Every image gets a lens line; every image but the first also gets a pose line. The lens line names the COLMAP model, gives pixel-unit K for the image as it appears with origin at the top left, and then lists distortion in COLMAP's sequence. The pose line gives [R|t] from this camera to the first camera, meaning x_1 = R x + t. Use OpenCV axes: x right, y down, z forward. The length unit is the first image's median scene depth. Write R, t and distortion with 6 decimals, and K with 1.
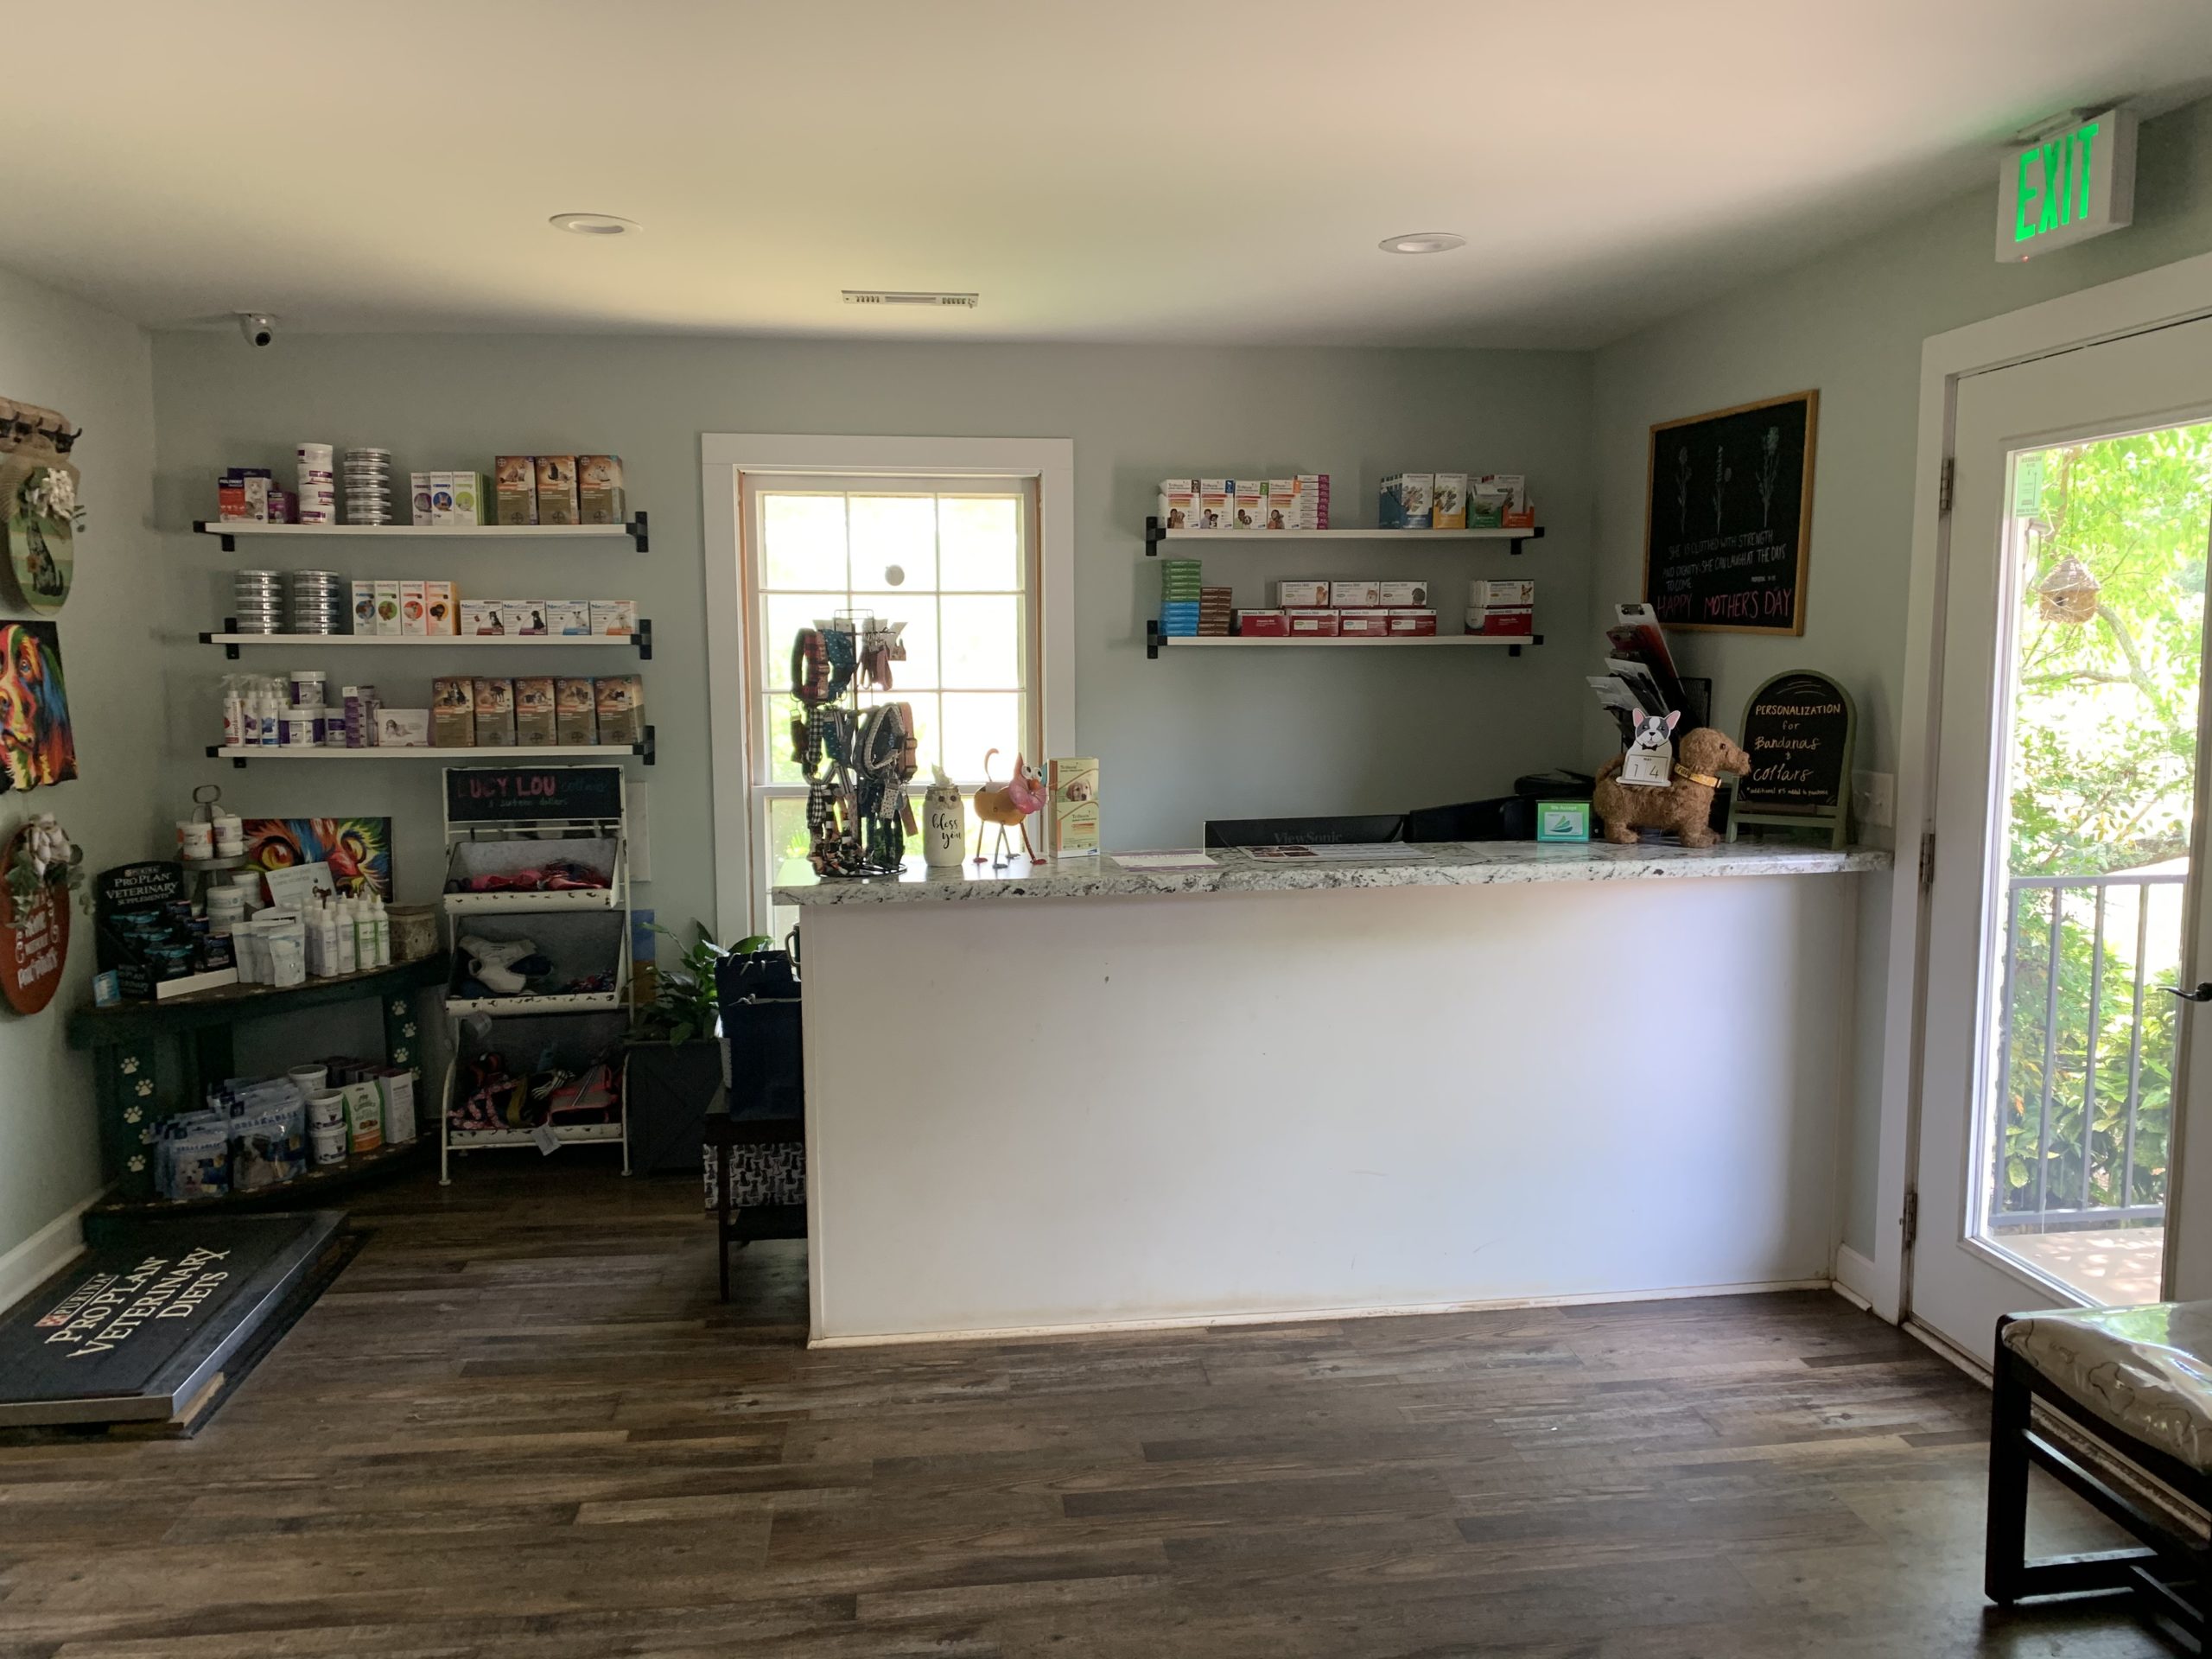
lens RADIAL K [[1712.9, 0, 1104.8], [0, 1712.9, 822.0], [0, 0, 1]] dist [0.002445, -0.014012]
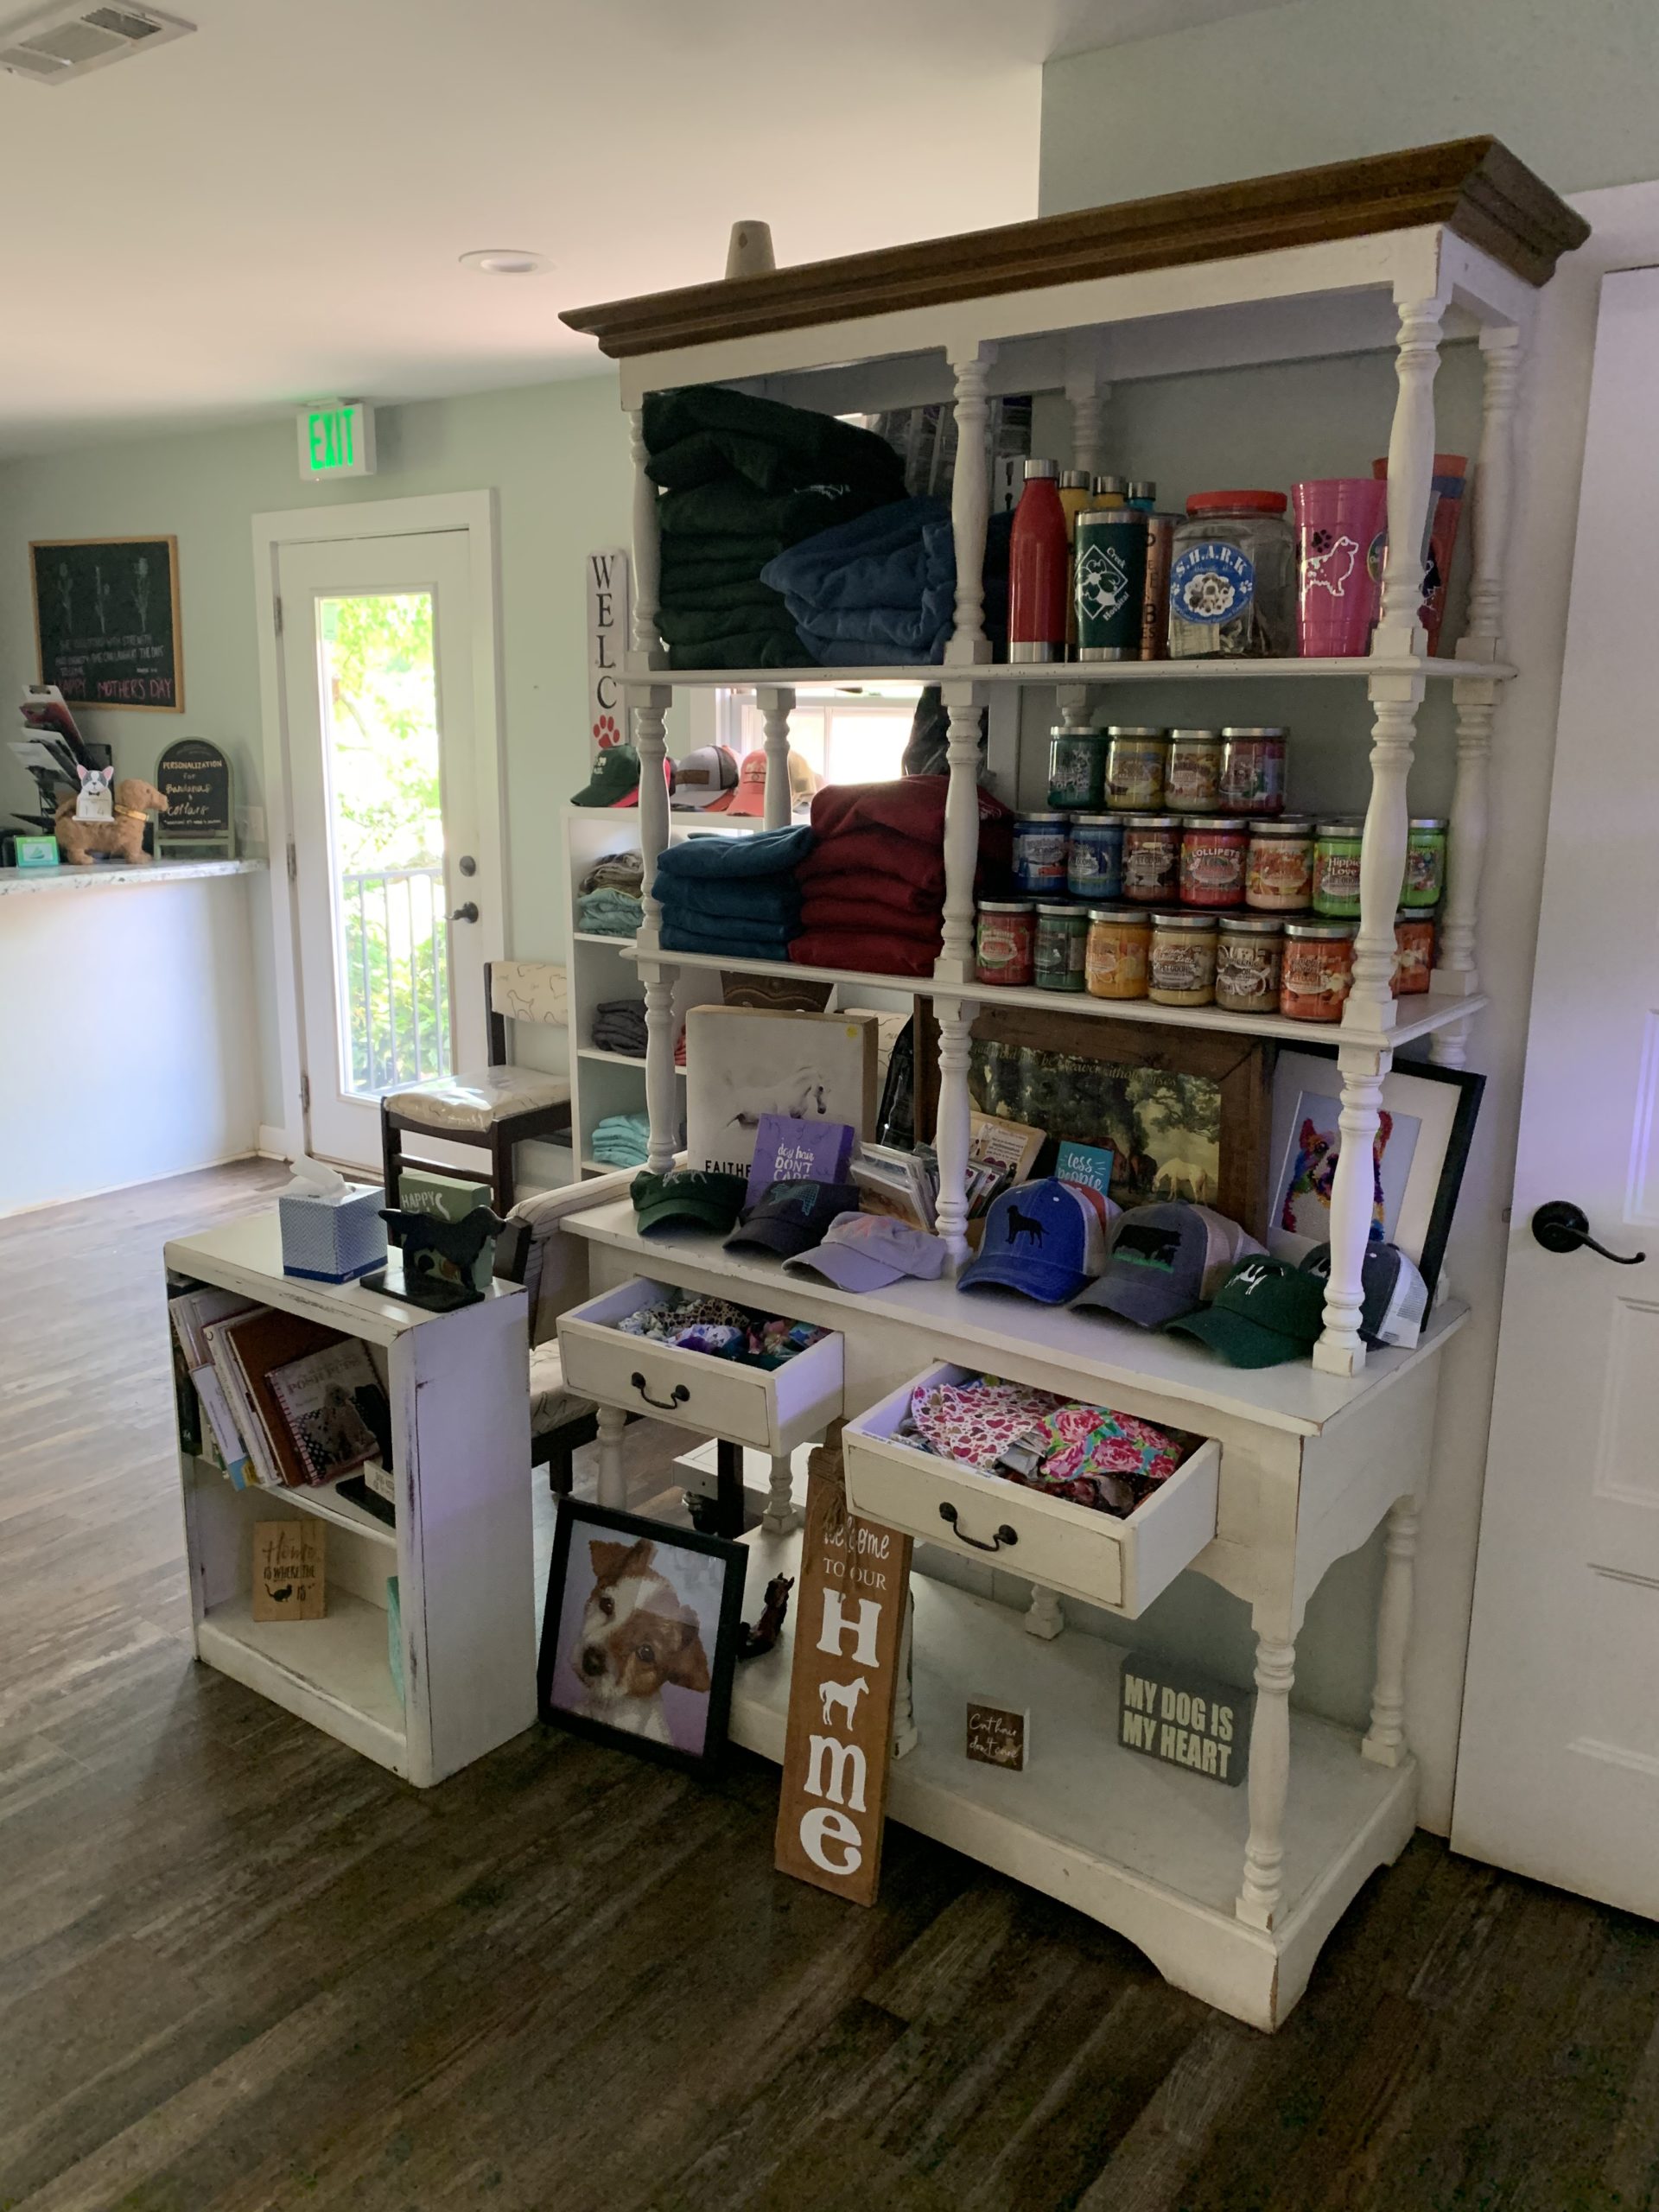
lens RADIAL K [[1712.9, 0, 821.6], [0, 1712.9, 1100.5], [0, 0, 1]] dist [0.002445, -0.014012]
pose [[0.687592, -0.152304, 0.709944, -0.302359], [0.067381, 0.986919, 0.146463, 0.038434], [-0.722964, -0.052870, 0.688860, -0.400209]]
